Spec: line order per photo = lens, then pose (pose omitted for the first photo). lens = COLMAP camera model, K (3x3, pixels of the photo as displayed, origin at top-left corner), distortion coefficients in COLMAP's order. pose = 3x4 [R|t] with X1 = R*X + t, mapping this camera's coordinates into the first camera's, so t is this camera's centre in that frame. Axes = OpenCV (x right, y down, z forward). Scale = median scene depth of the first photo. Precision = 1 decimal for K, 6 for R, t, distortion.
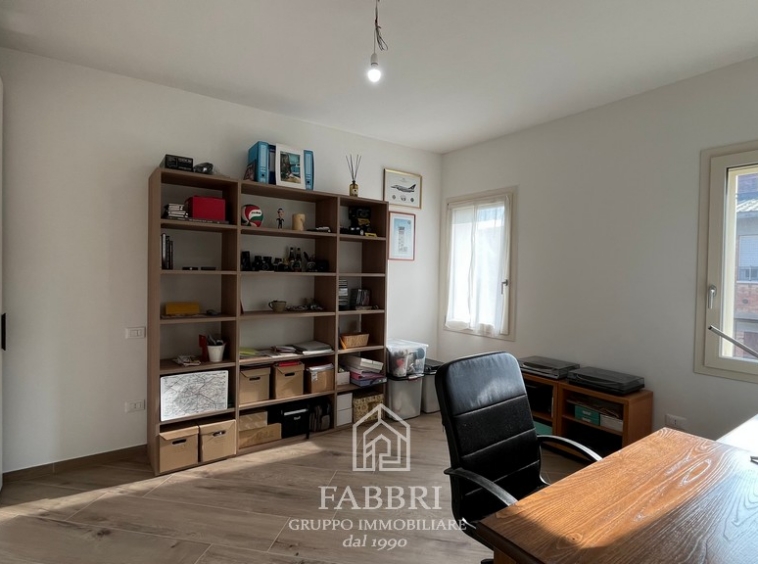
lens RADIAL K [[407.1, 0, 376.7], [0, 407.1, 281.1], [0, 0, 1]] dist [-0.002136, 0.000031]
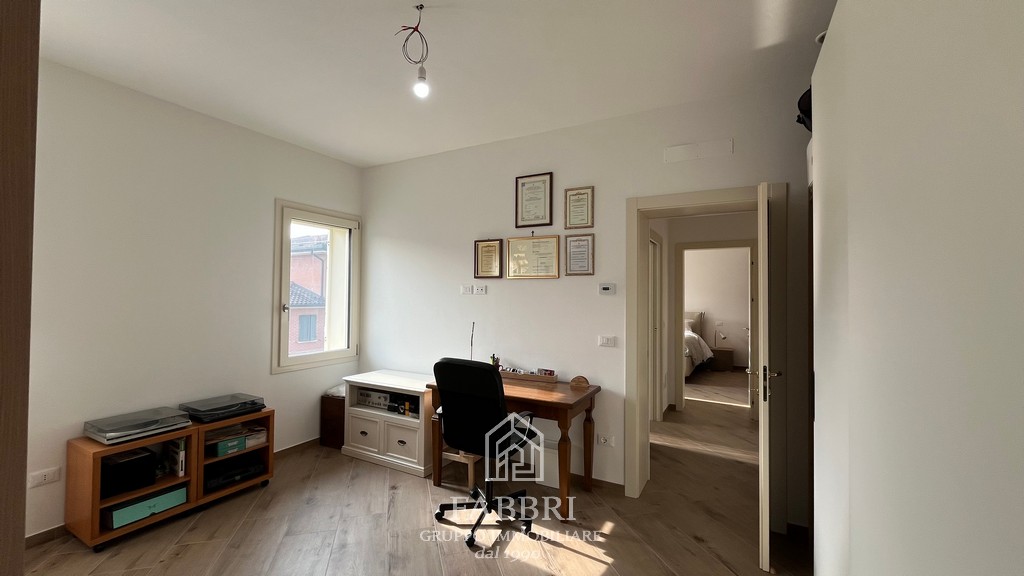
lens RADIAL K [[412.2, 0, 508.9], [0, 412.2, 283.6], [0, 0, 1]] dist [-0.009552, 0.000168]
pose [[-0.457835, 0.001767, 0.889035, -0.668189], [-0.003583, 0.999986, -0.003832, -0.050449], [-0.889030, -0.004940, -0.457822, 0.922063]]
